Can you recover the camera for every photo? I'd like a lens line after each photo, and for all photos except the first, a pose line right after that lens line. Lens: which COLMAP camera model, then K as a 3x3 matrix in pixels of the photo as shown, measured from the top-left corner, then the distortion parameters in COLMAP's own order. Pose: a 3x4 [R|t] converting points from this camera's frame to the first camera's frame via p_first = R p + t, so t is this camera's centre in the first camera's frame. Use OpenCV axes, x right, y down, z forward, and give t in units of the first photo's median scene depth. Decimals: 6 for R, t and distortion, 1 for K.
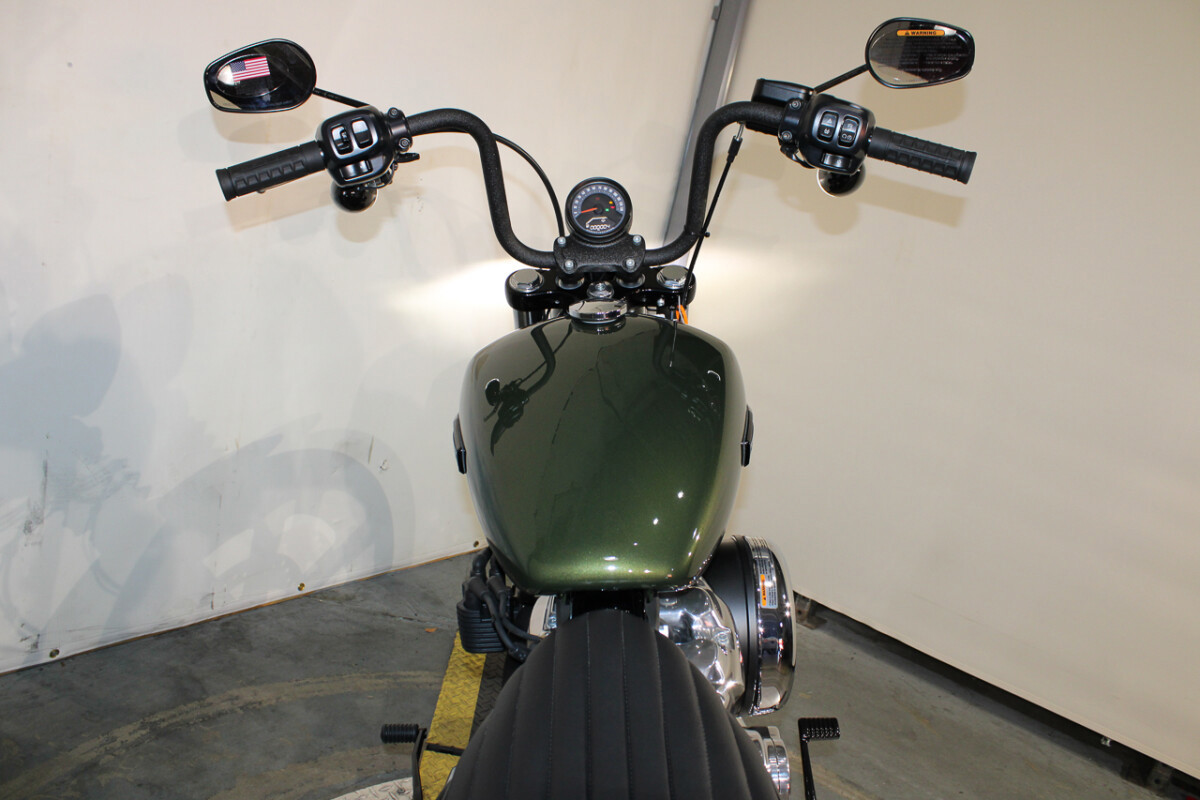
lens RADIAL K [[967.4, 0, 592.8], [0, 967.4, 431.9], [0, 0, 1]] dist [-0.177935, 0.160312]
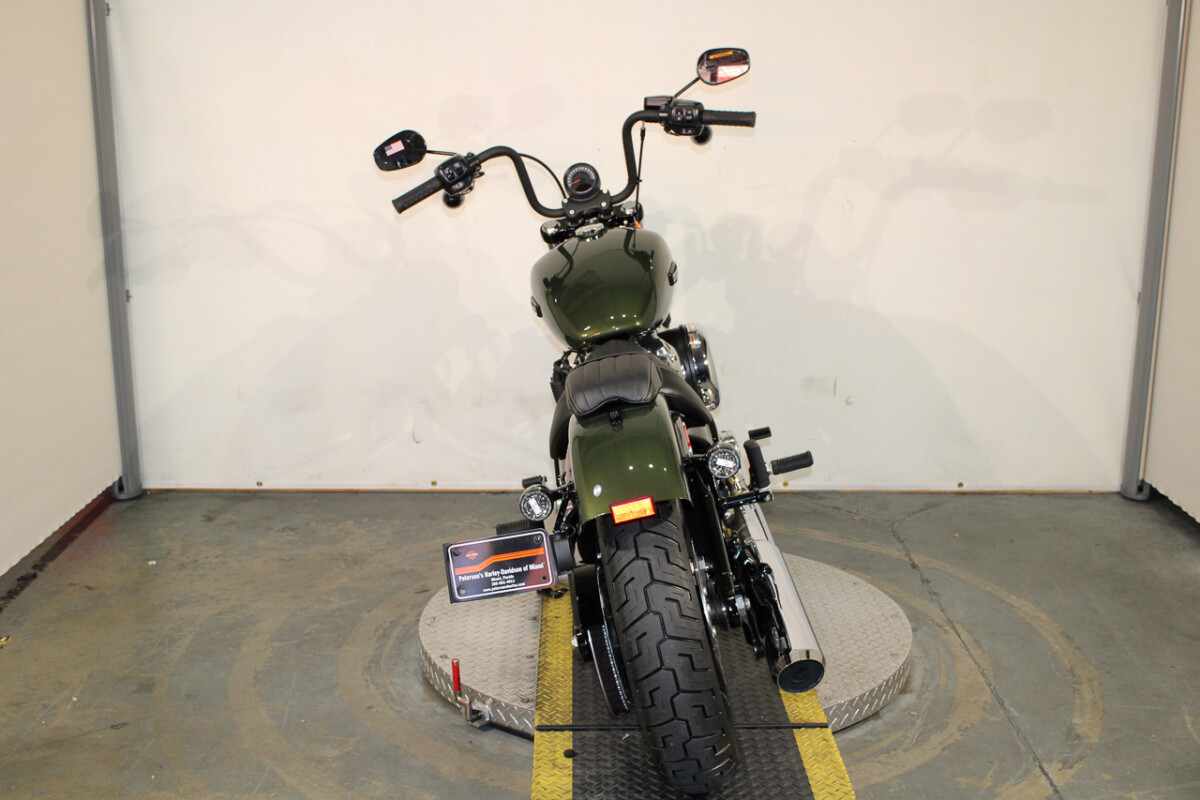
lens RADIAL K [[1413.3, 0, 600.0], [0, 1413.3, 400.0], [0, 0, 1]] dist [-0.083869, 0.075720]
pose [[0.976929, -0.203744, -0.064013, 0.098734], [0.198929, 0.977191, -0.074327, 0.300625], [0.077697, 0.059878, 0.995177, -1.289564]]
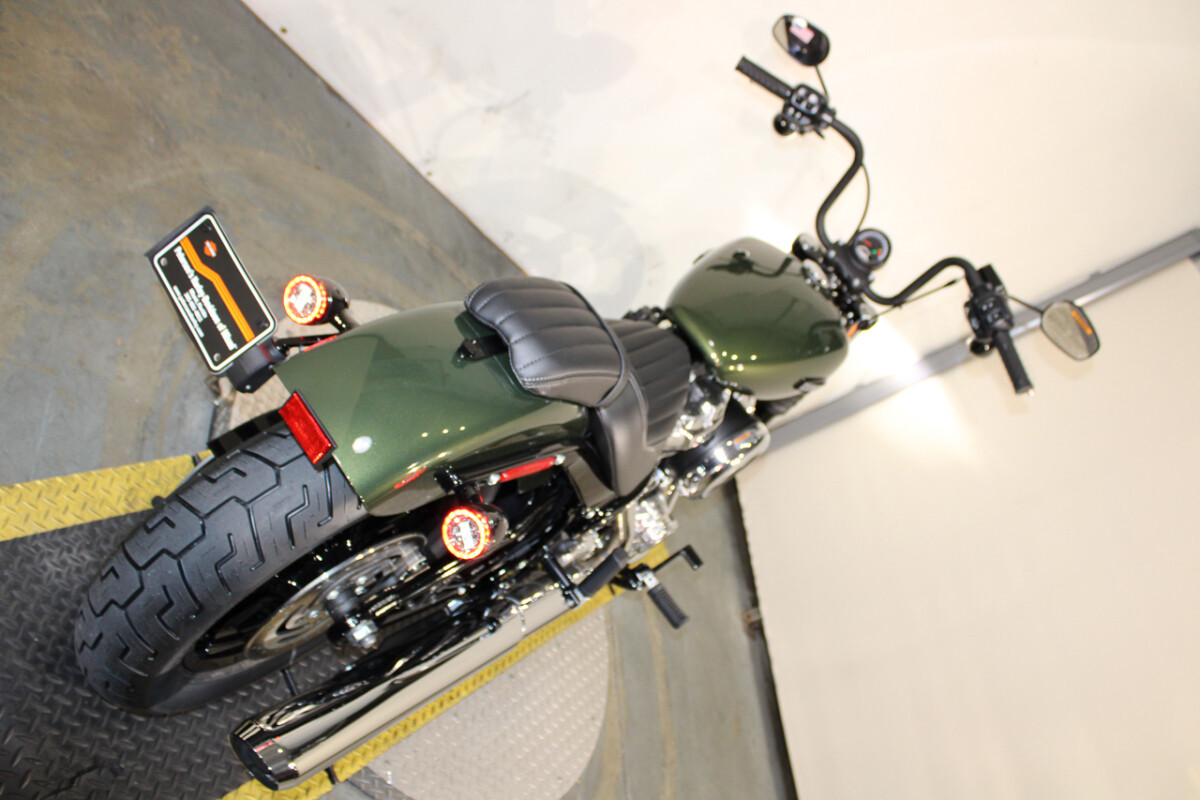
lens RADIAL K [[967.4, 0, 592.8], [0, 967.4, 431.9], [0, 0, 1]] dist [-0.177935, 0.160312]
pose [[0.570148, 0.799066, -0.190854, 0.222263], [-0.798185, 0.593784, 0.101595, 0.125161], [0.194507, 0.094413, 0.976347, -0.471539]]
